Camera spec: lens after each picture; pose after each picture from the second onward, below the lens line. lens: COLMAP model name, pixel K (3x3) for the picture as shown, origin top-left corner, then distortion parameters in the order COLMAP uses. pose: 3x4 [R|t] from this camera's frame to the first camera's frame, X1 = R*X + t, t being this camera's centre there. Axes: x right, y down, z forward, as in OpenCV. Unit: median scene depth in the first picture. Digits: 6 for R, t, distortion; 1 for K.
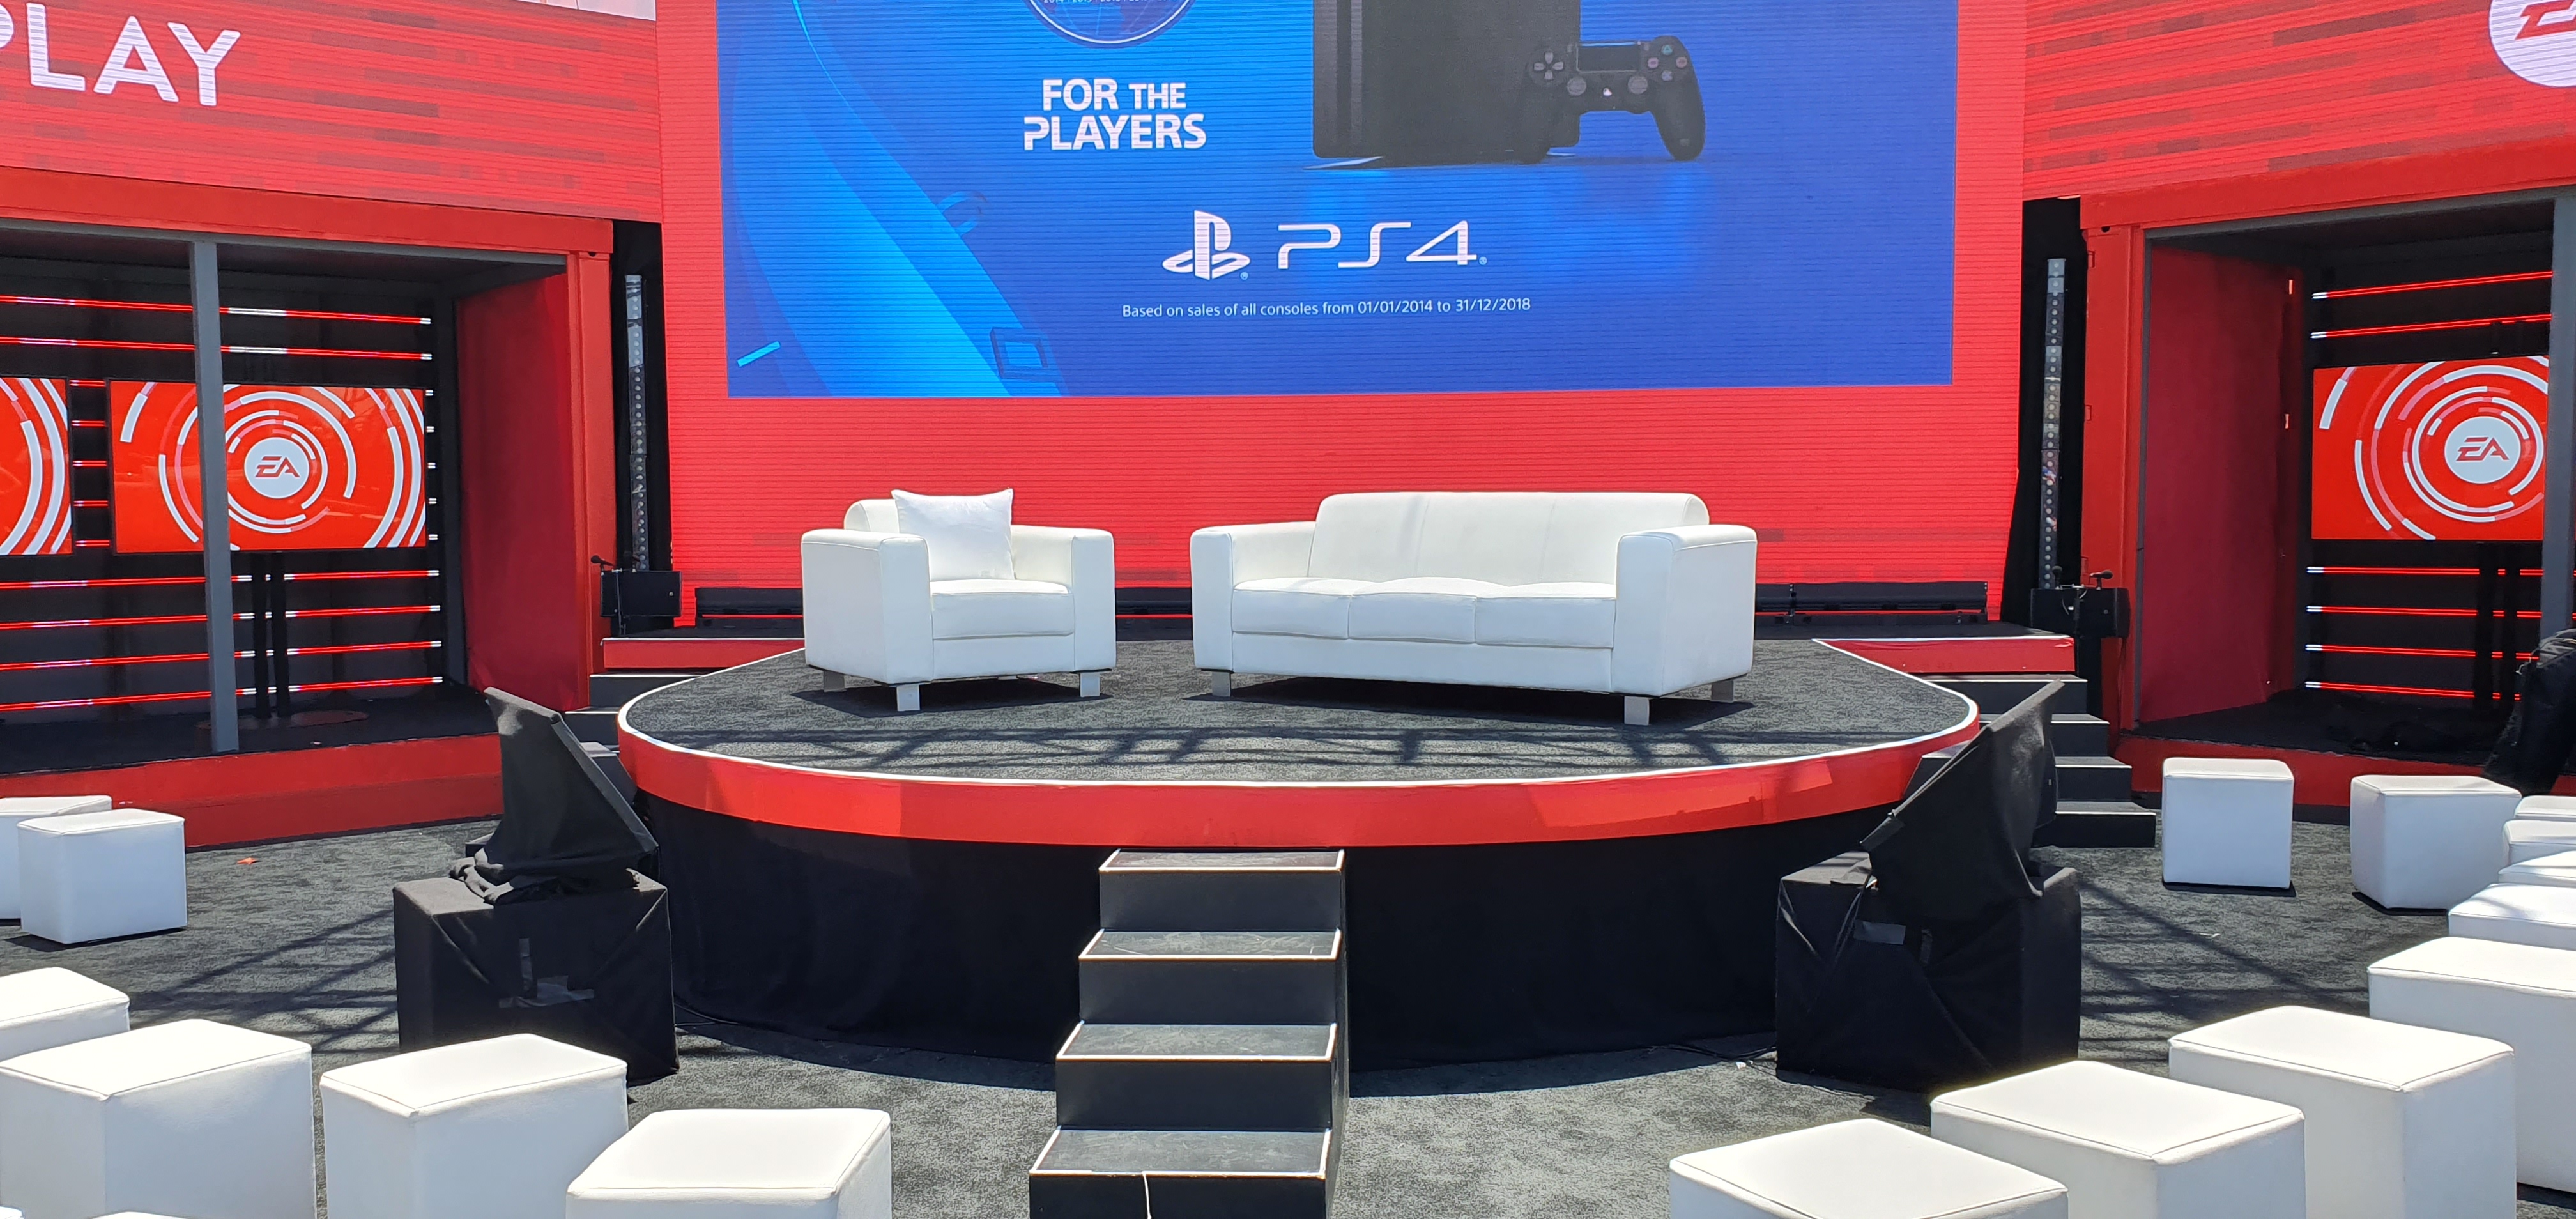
lens RADIAL K [[2258.6, 0, 1275.1], [0, 2258.6, 621.5], [0, 0, 1]] dist [0.038553, -0.047467]
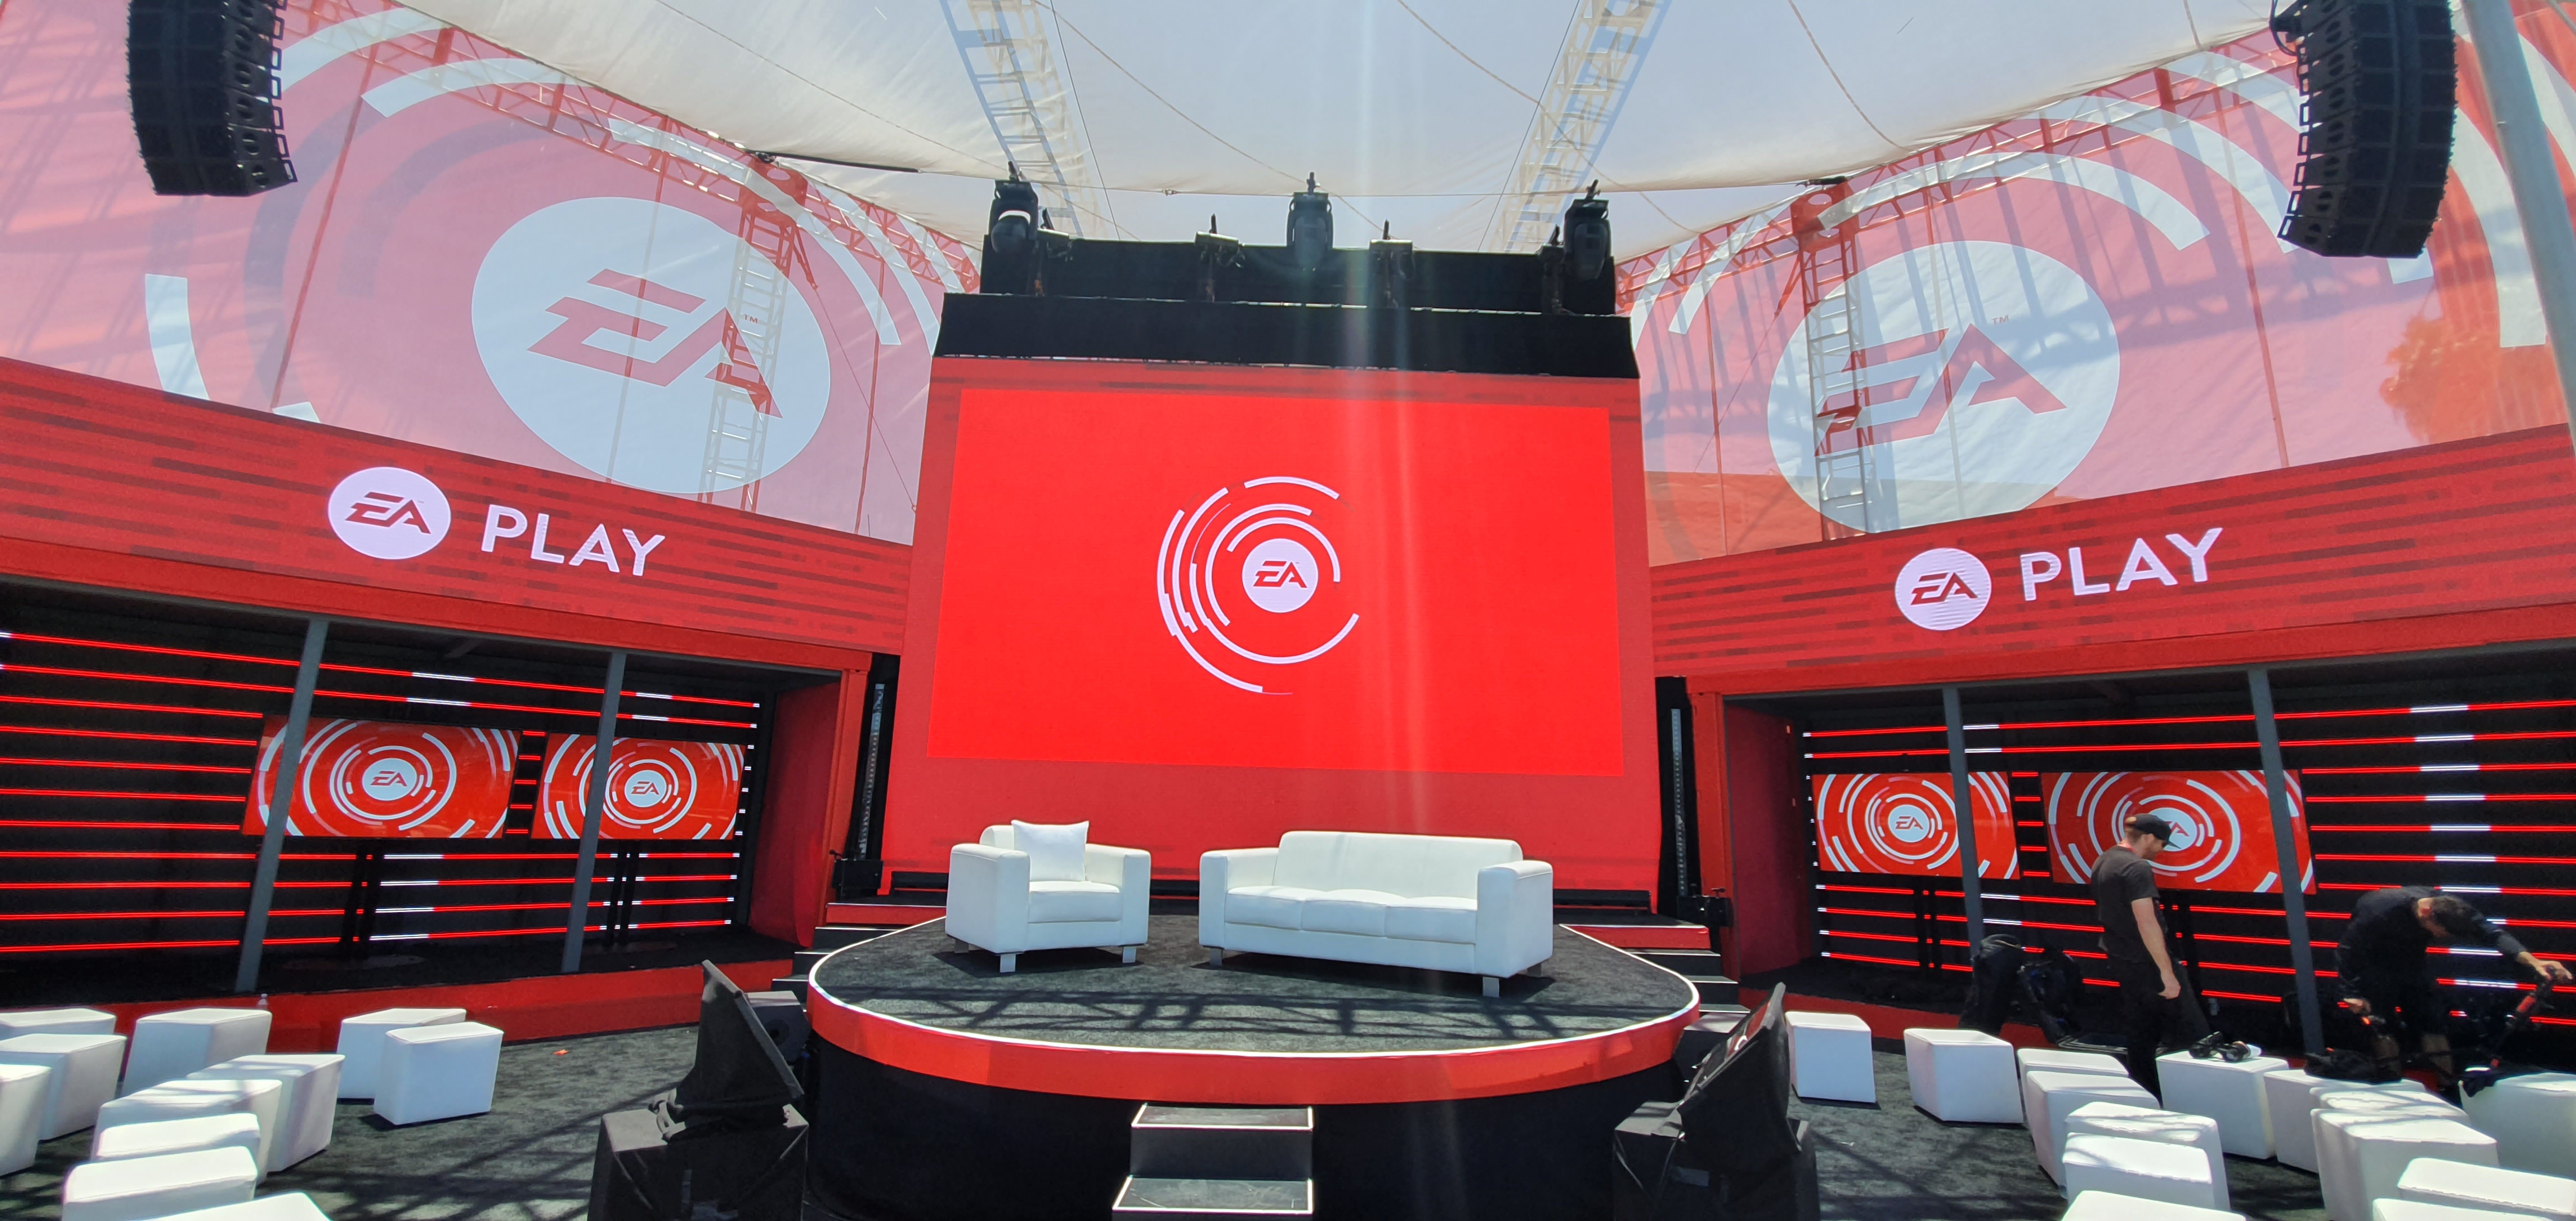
lens RADIAL K [[1057.7, 0, 1299.8], [0, 1057.7, 619.4], [0, 0, 1]] dist [-0.001208, -0.001368]
pose [[0.996469, 0.047999, 0.068884, -0.025393], [-0.030709, 0.971981, -0.233046, -0.027144], [-0.078140, 0.230107, 0.970023, 0.222184]]
